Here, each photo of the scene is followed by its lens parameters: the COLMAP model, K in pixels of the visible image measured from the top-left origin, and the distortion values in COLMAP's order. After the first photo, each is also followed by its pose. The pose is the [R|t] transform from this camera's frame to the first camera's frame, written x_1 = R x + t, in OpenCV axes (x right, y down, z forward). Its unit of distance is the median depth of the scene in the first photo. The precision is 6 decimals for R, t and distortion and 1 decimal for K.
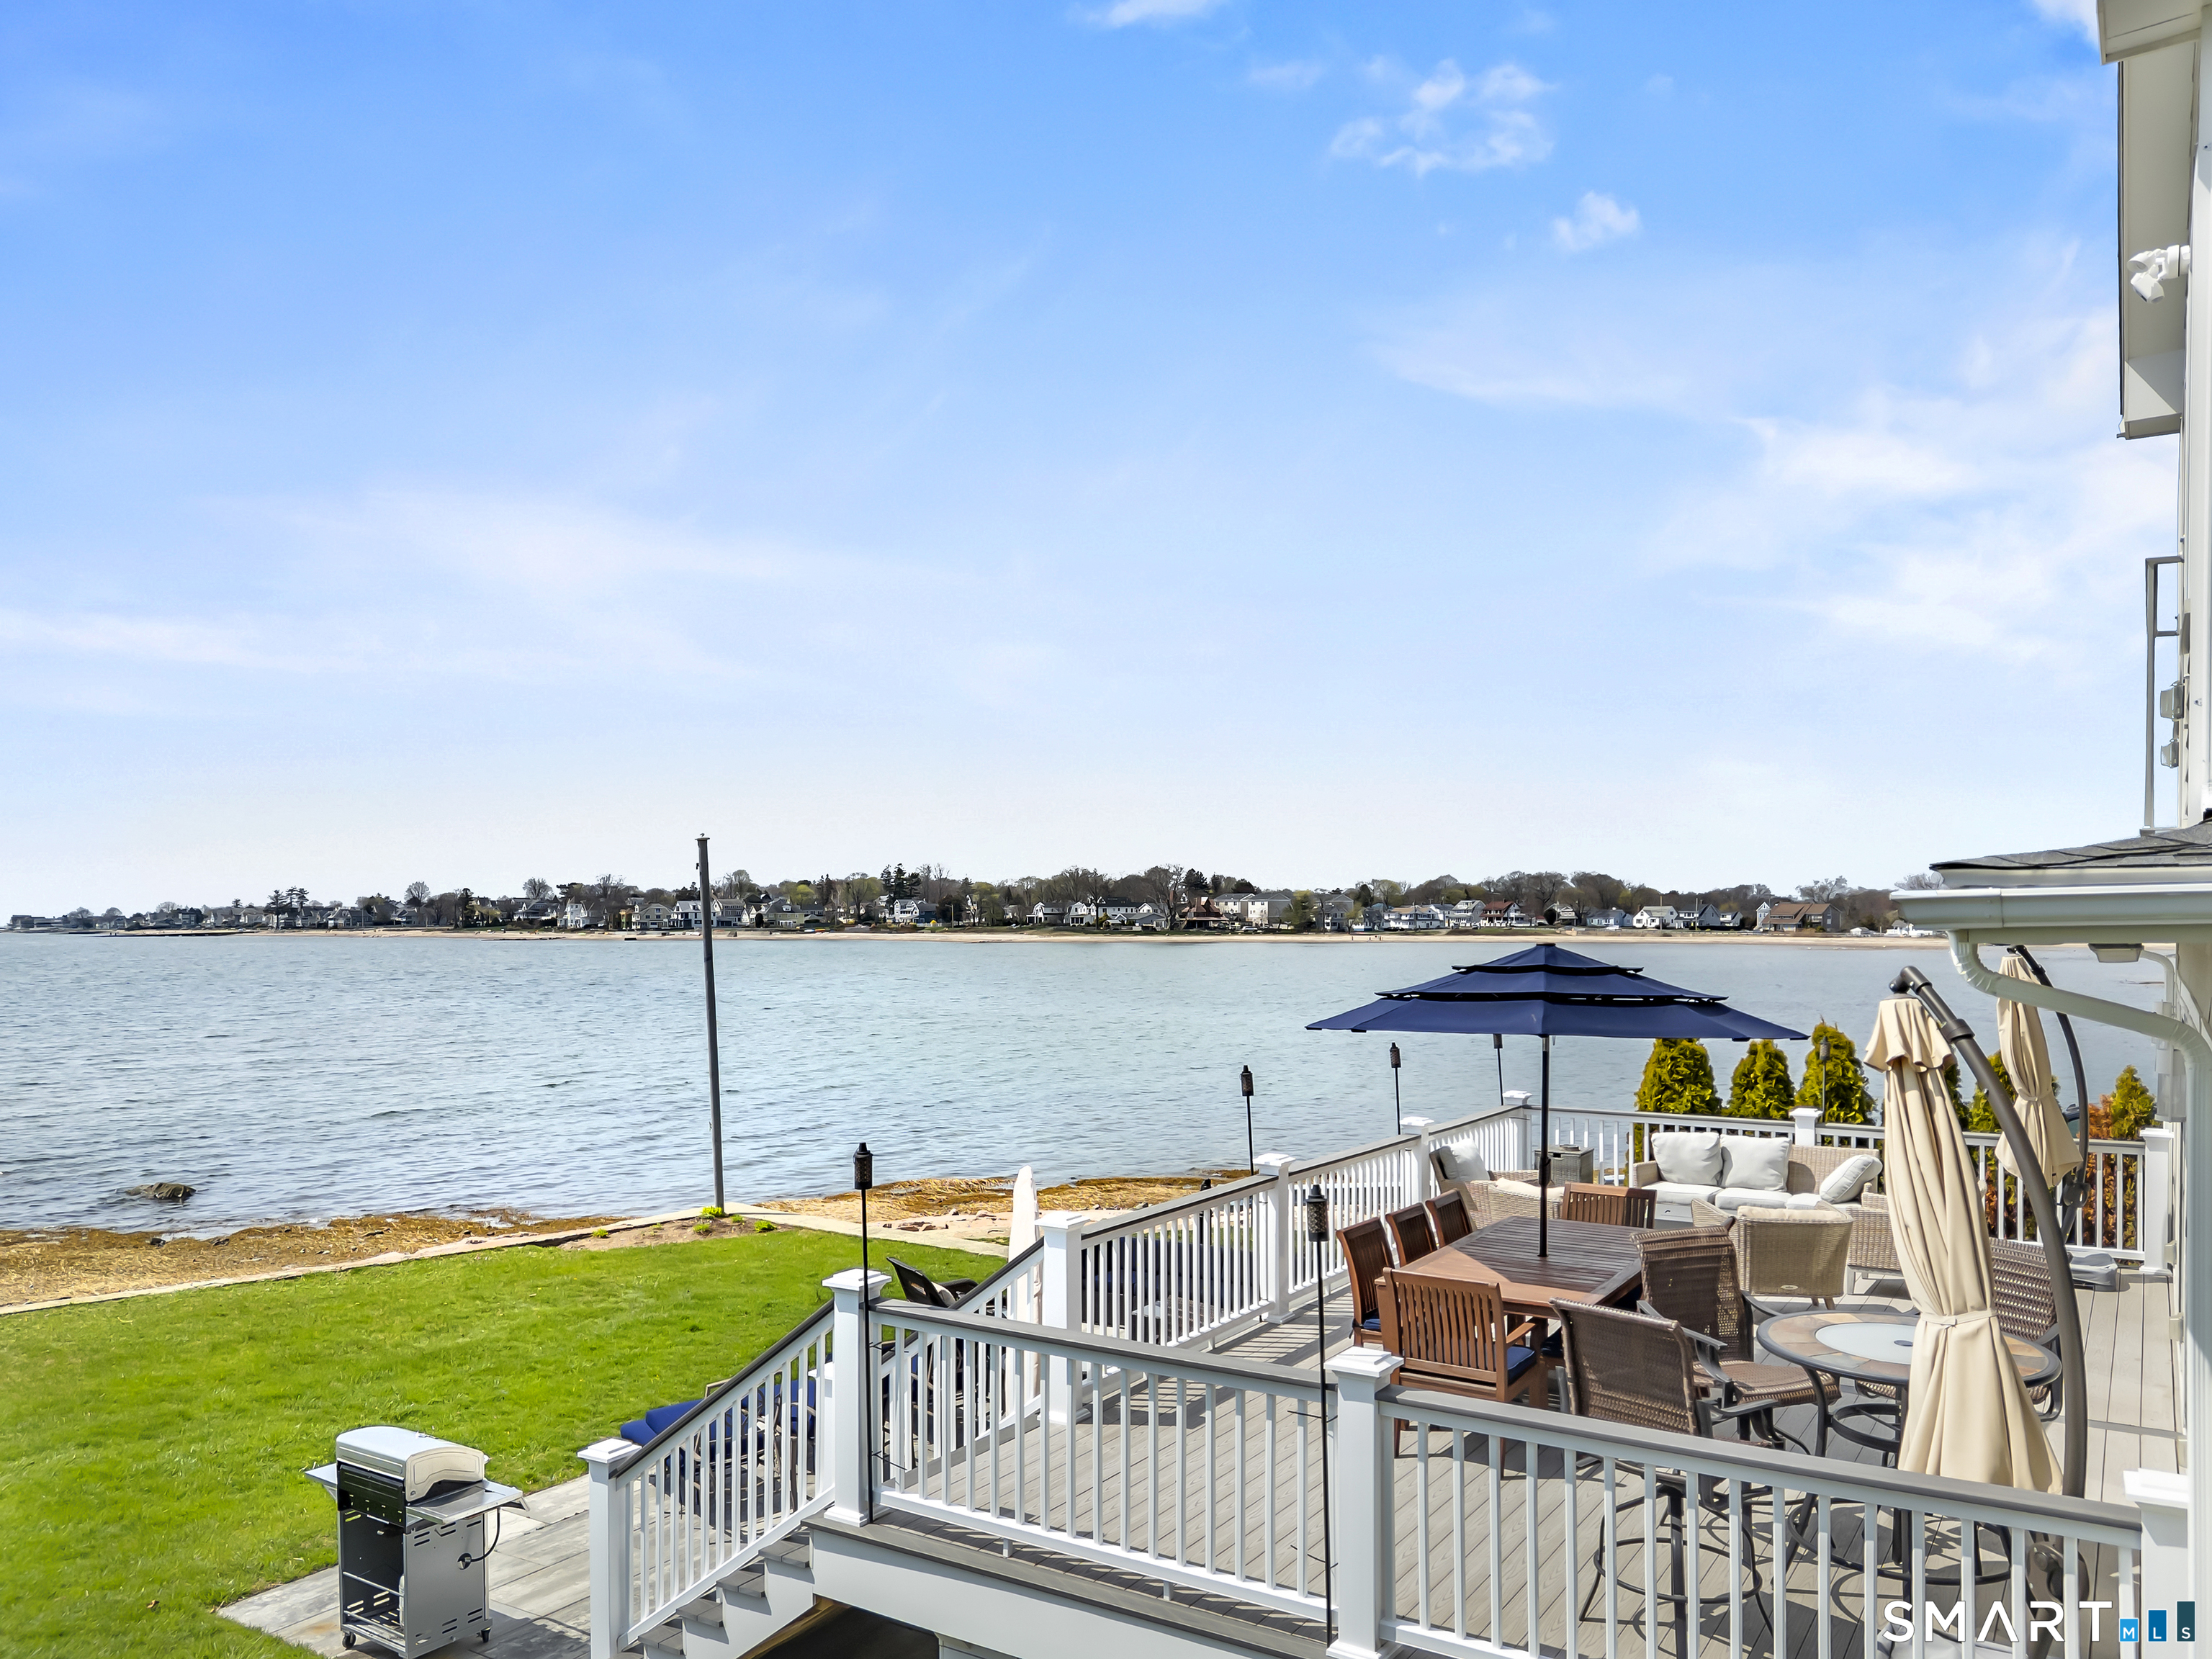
lens RADIAL K [[1561.0, 0, 1113.4], [0, 1561.0, 821.5], [0, 0, 1]] dist [0.072896, -0.072082]
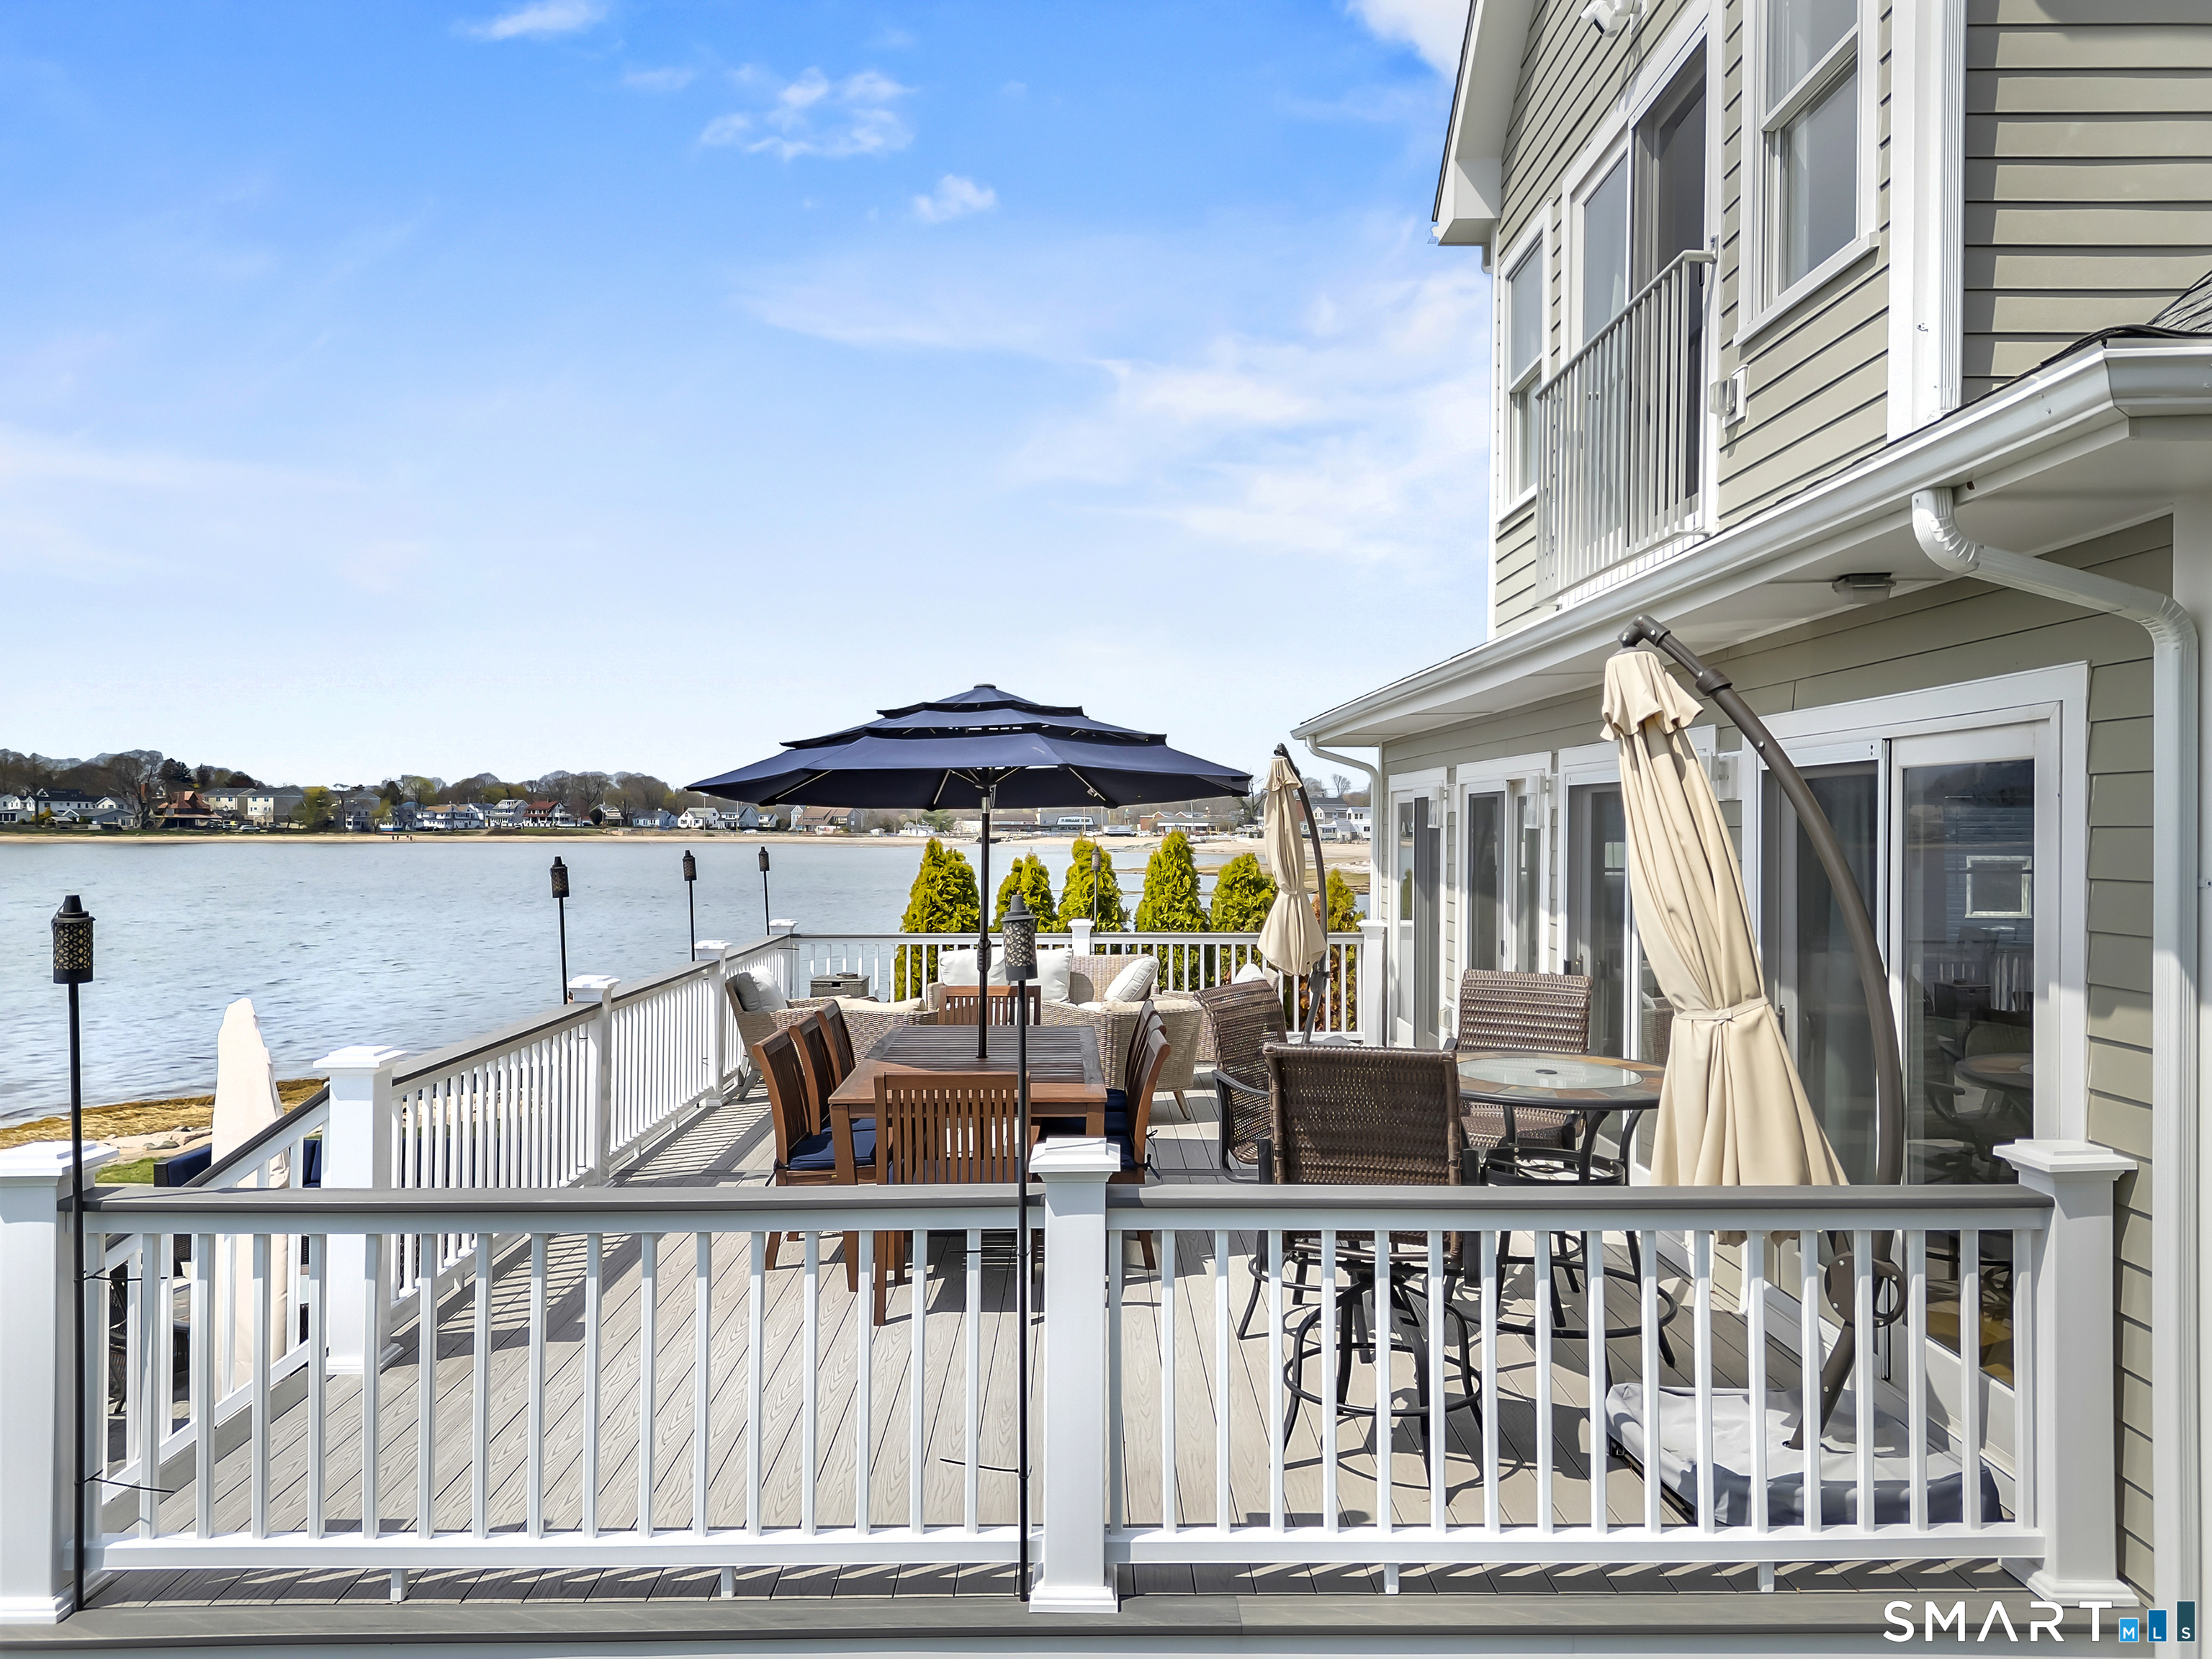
lens RADIAL K [[1561.0, 0, 1113.4], [0, 1561.0, 821.5], [0, 0, 1]] dist [0.072896, -0.072082]
pose [[0.832712, 0.001725, 0.553704, -0.086546], [-0.037057, 0.997927, 0.052622, 0.075790], [-0.552465, -0.064338, 0.831049, 0.206519]]
